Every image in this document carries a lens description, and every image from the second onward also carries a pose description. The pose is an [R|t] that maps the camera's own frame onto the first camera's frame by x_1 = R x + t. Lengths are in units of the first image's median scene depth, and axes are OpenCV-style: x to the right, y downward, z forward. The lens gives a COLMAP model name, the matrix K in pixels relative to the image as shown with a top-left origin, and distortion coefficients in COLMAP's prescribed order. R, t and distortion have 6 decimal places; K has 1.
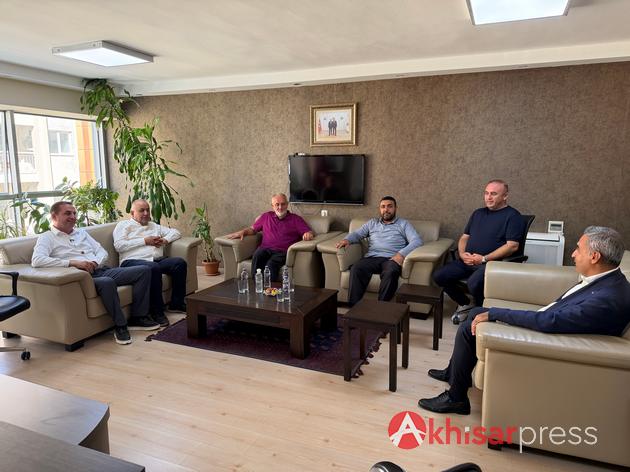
lens RADIAL K [[443.5, 0, 315.0], [0, 443.5, 236.0], [0, 0, 1]] dist [0.110688, -0.142802]
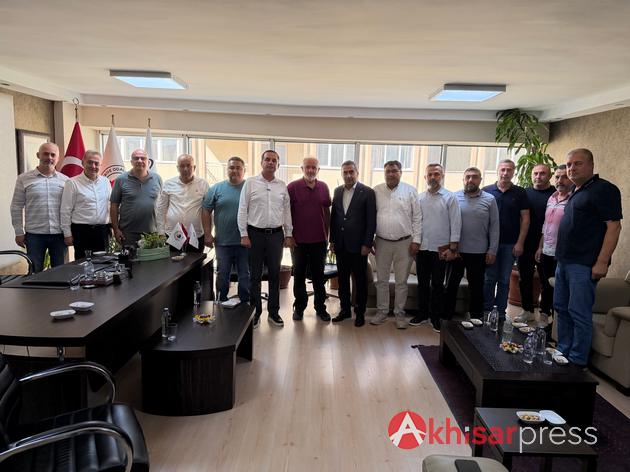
lens RADIAL K [[443.5, 0, 315.0], [0, 443.5, 236.0], [0, 0, 1]] dist [0.110688, -0.142802]
pose [[0.376235, 0.134316, -0.916737, 0.405300], [-0.169837, 0.982669, 0.074274, -0.063911], [0.910825, 0.127752, 0.392527, 0.231148]]
